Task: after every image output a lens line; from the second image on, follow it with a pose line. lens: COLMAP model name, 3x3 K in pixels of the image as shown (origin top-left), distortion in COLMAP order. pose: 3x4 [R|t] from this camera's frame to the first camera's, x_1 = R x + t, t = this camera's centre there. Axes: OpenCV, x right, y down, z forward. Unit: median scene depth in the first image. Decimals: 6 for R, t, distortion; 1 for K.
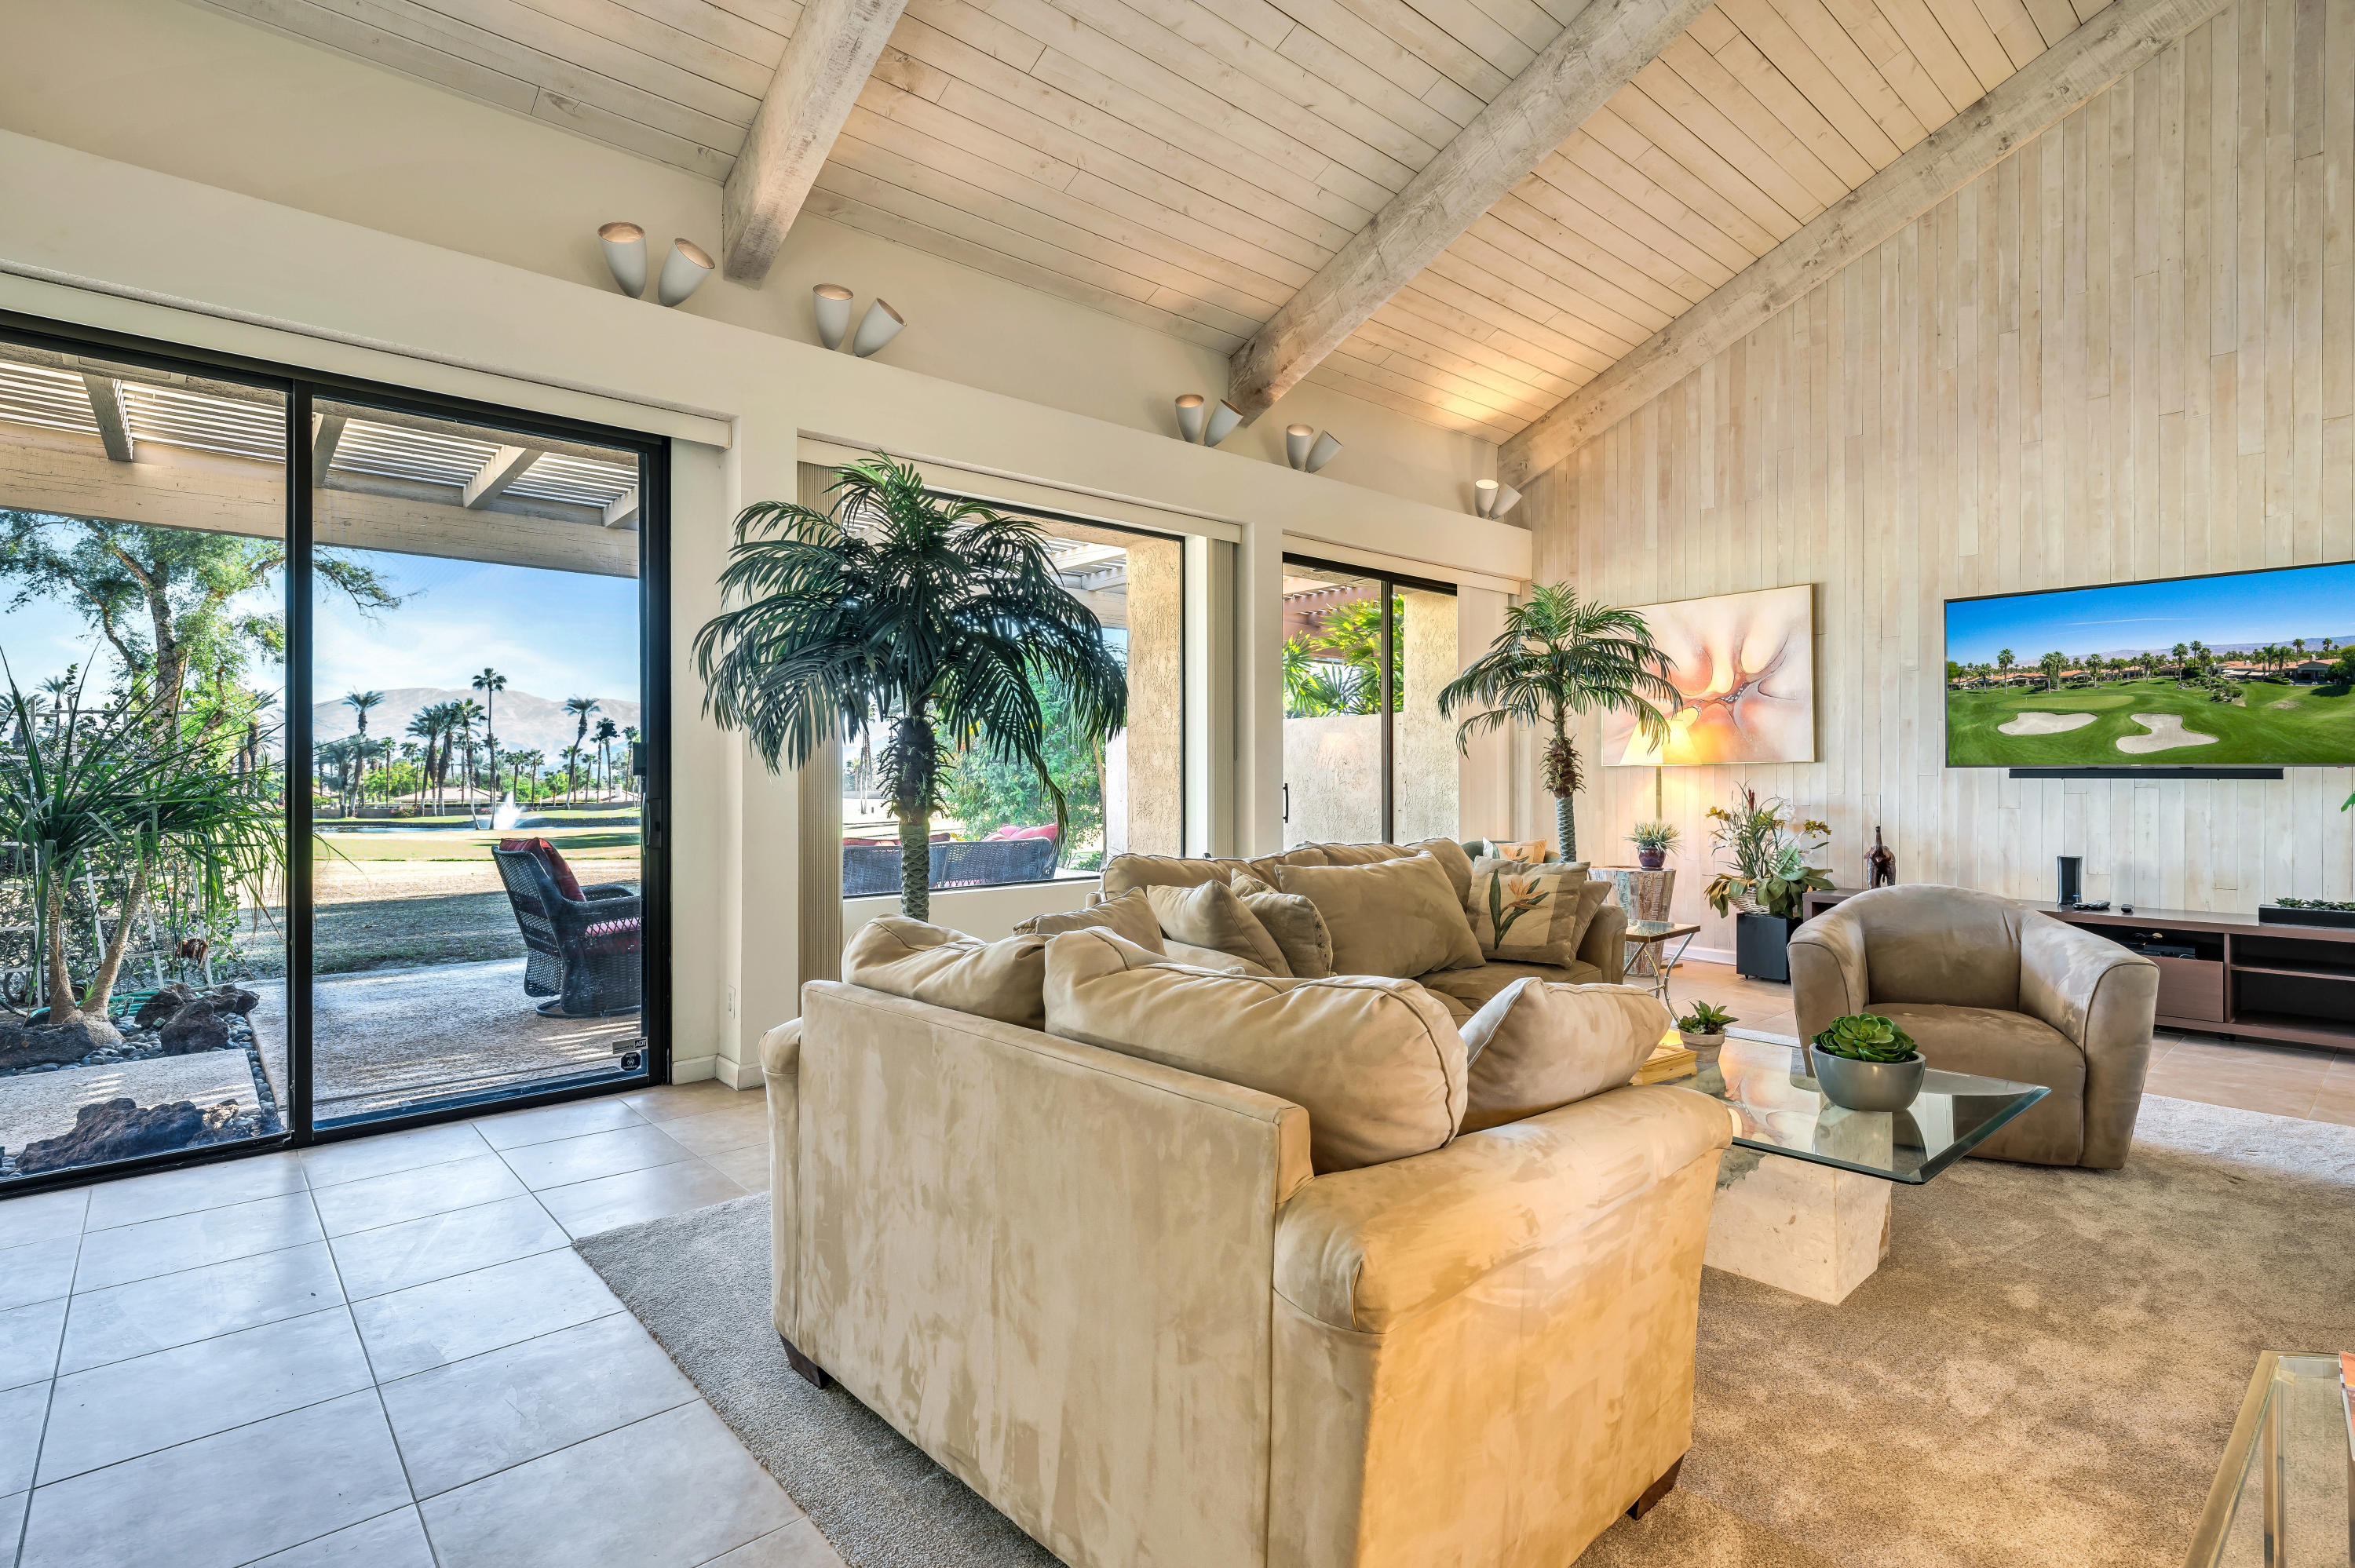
lens RADIAL K [[1132.6, 0, 1171.9], [0, 1132.6, 769.7], [0, 0, 1]] dist [0.003709, 0.002036]
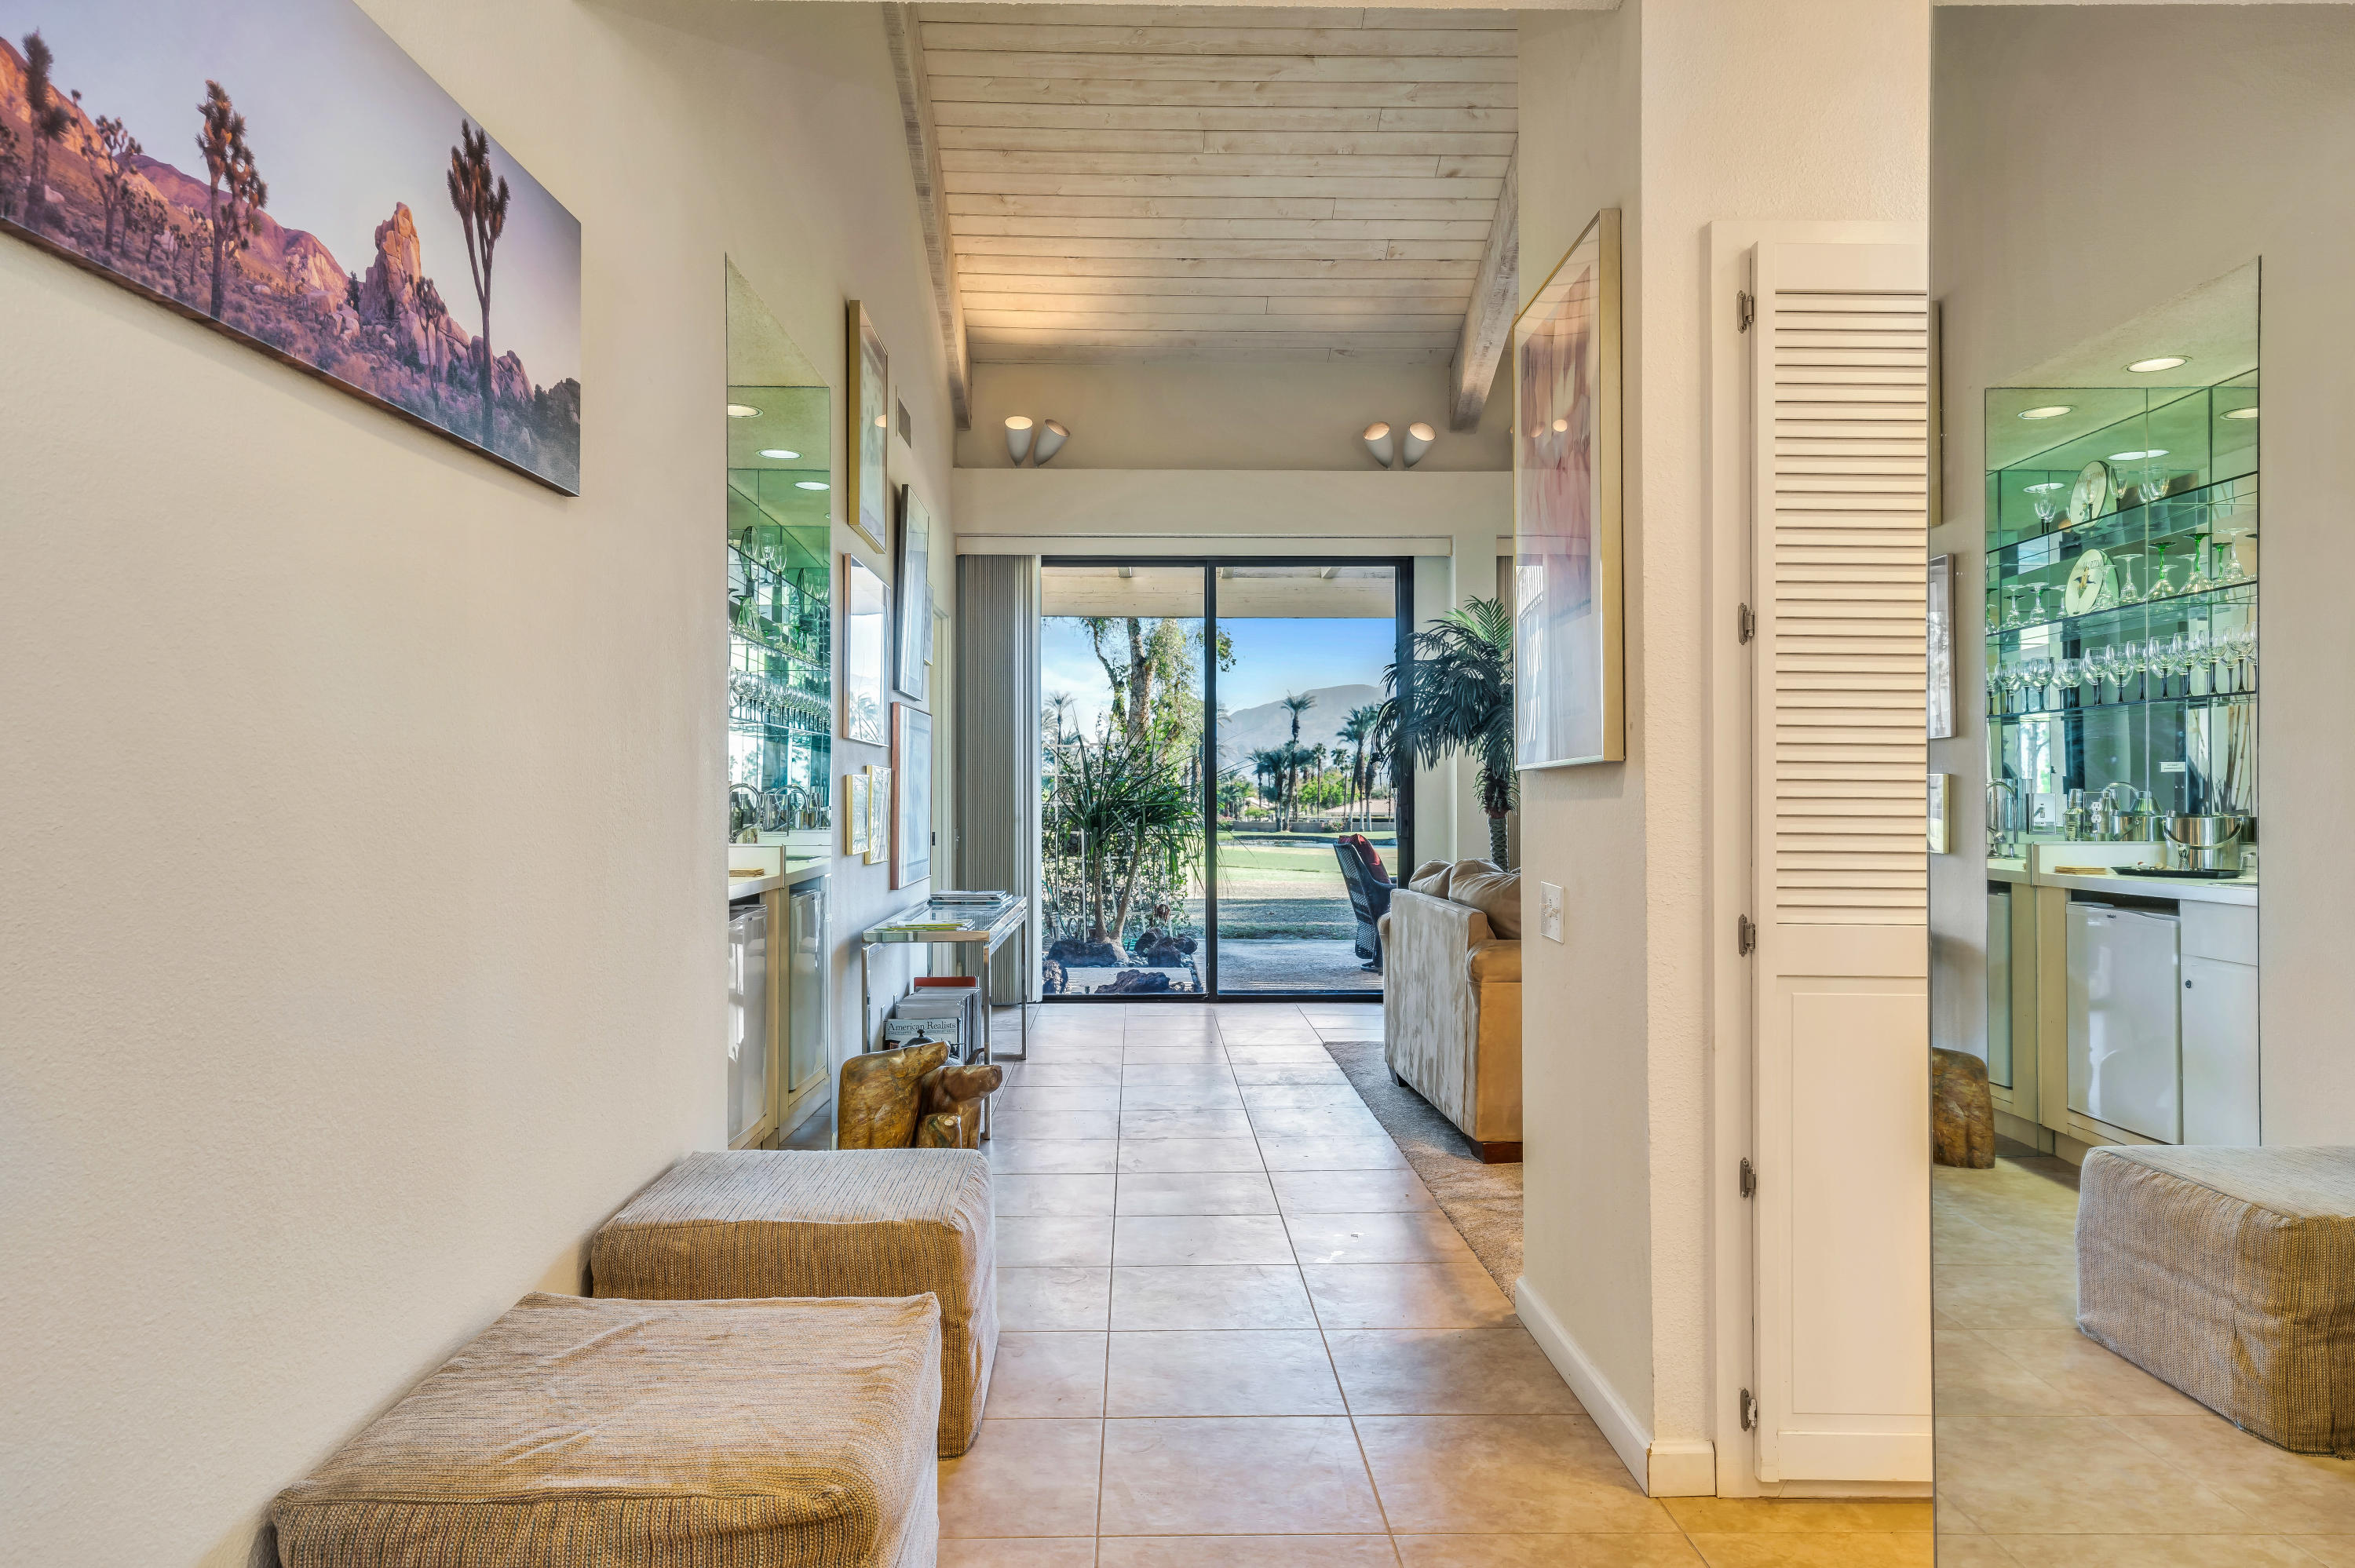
lens RADIAL K [[1588.9, 0, 1186.0], [0, 1588.9, 786.8], [0, 0, 1]] dist [-0.001560, 0.000089]
pose [[0.770278, 0.001089, -0.637708, 0.059355], [0.002577, 0.999985, 0.004821, -0.000628], [0.637703, -0.005357, 0.770263, -0.070643]]
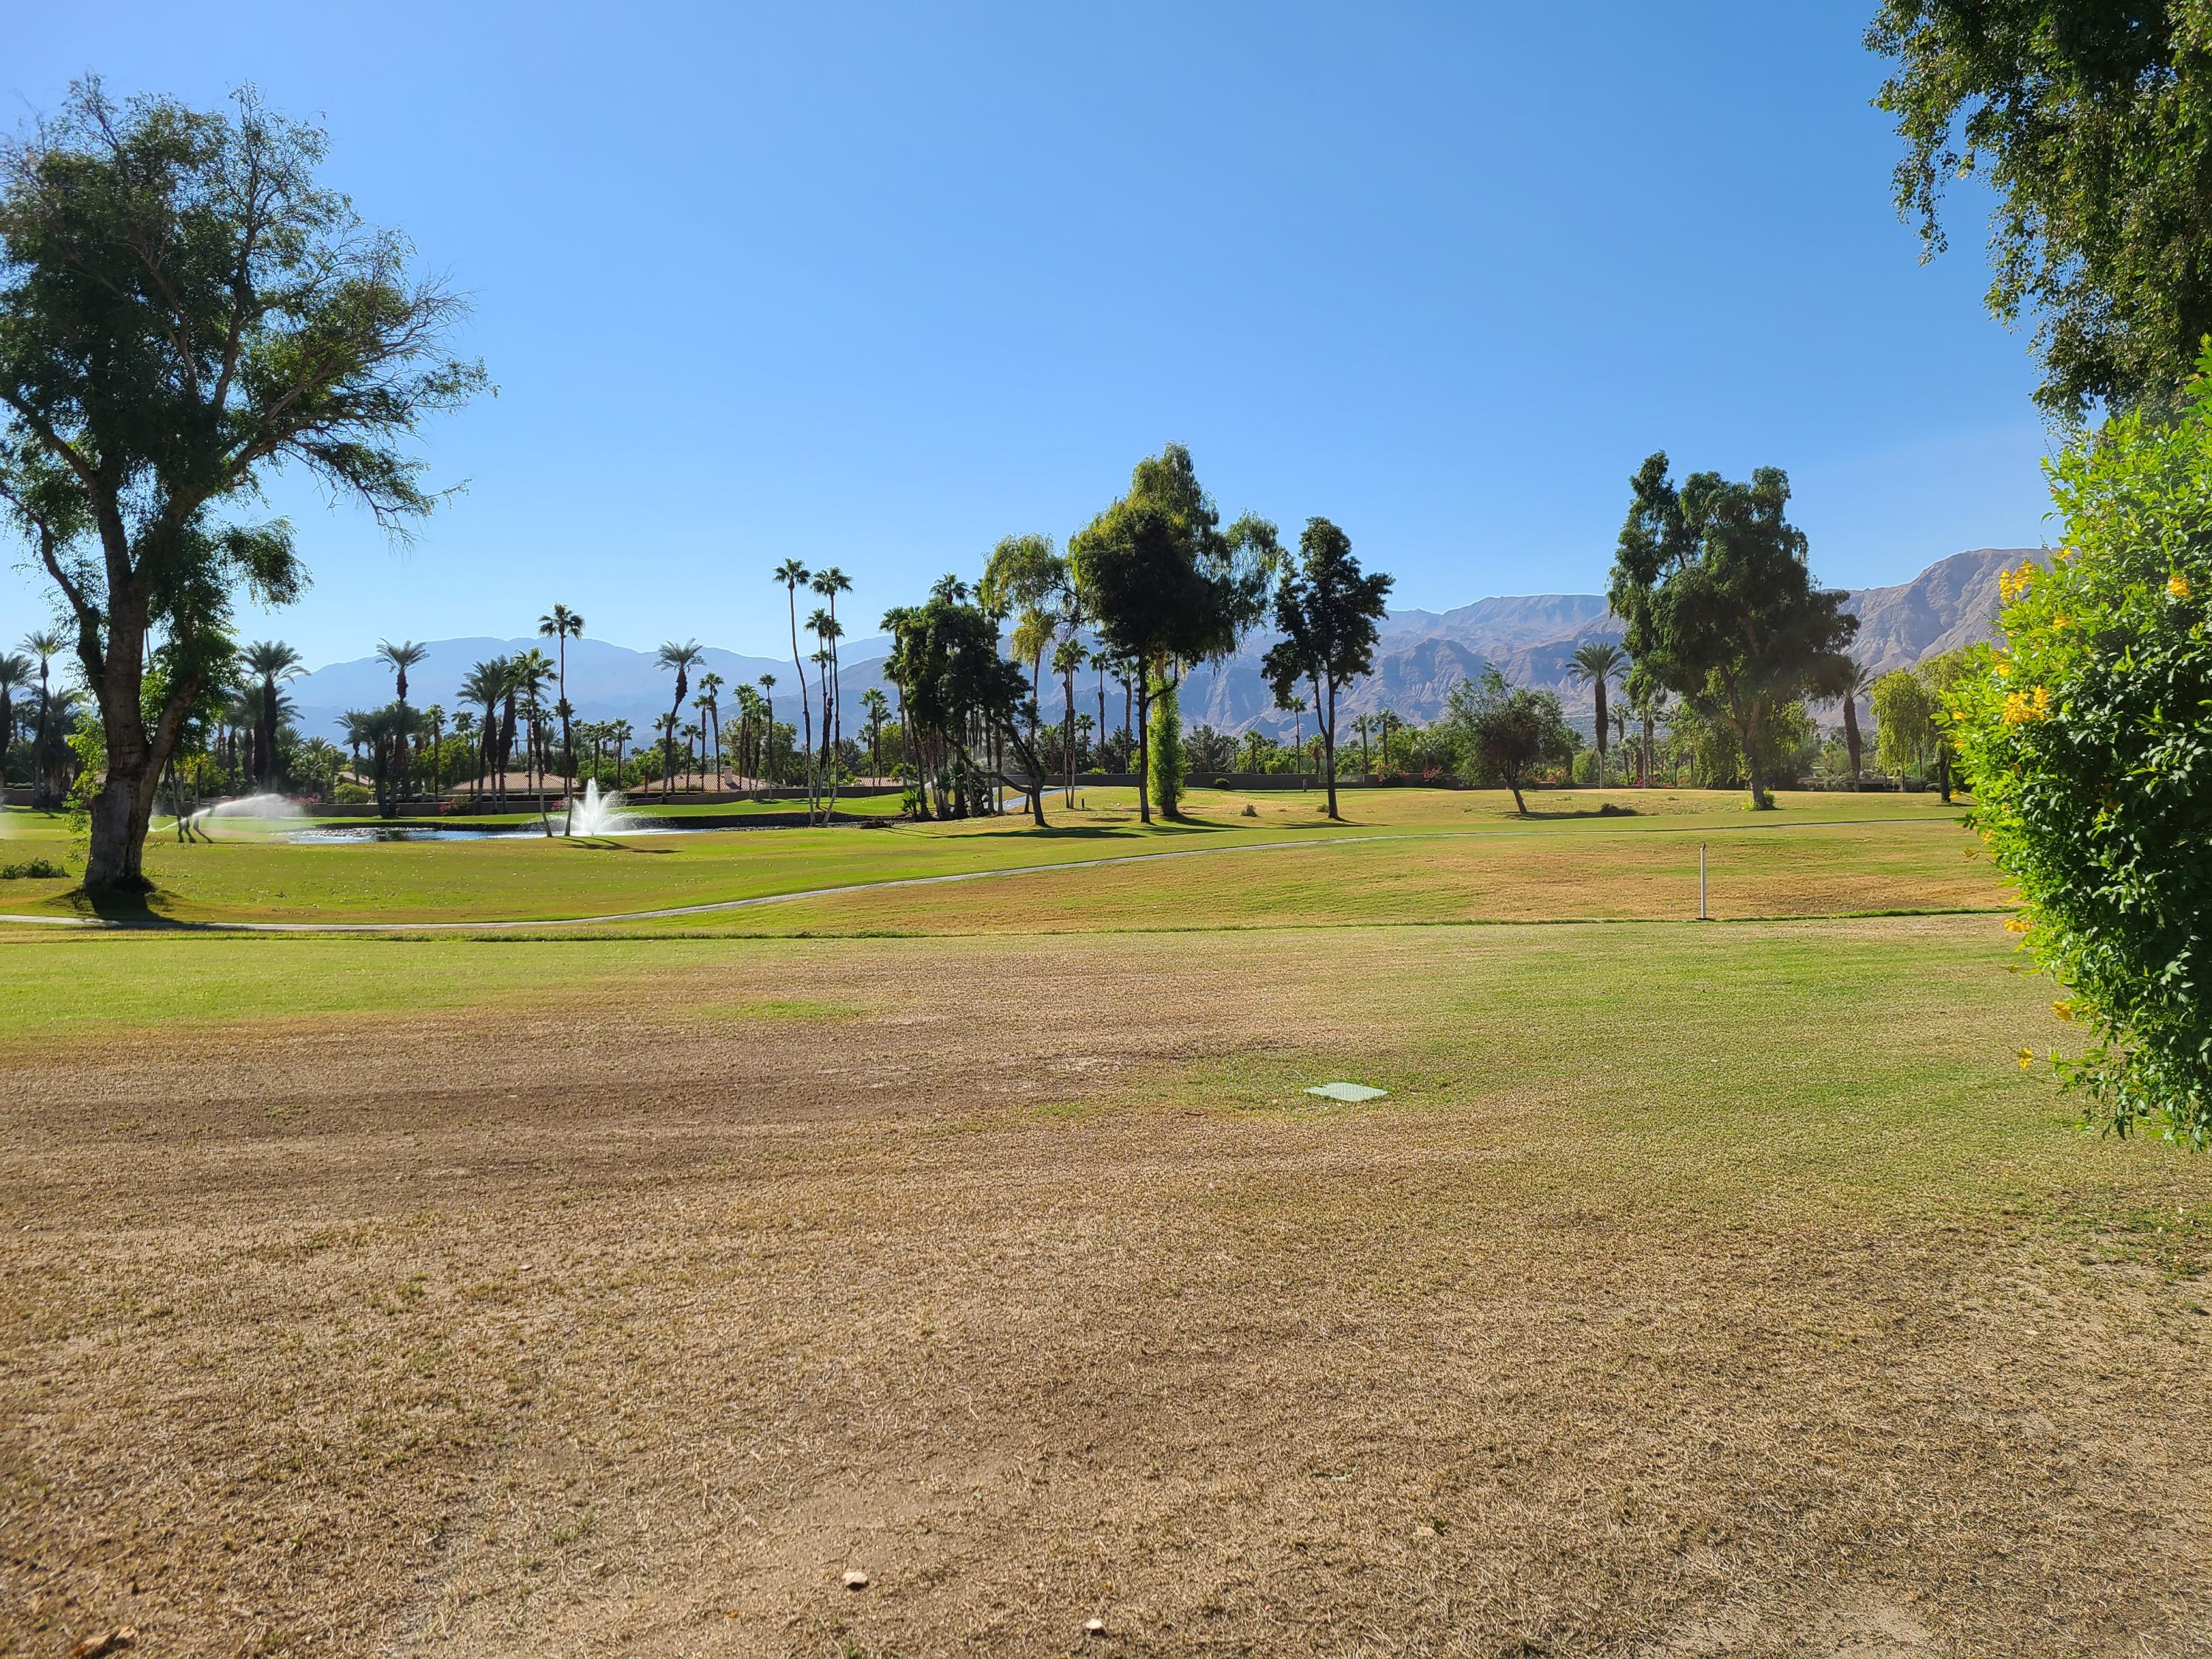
lens RADIAL K [[1608.9, 0, 1142.0], [0, 1608.9, 766.4], [0, 0, 1]] dist [0.048743, -0.016603]
pose [[0.980398, -0.008430, -0.196847, -0.065690], [0.012384, 0.999745, 0.018865, -0.005634], [0.196638, -0.020933, 0.980253, 0.108550]]
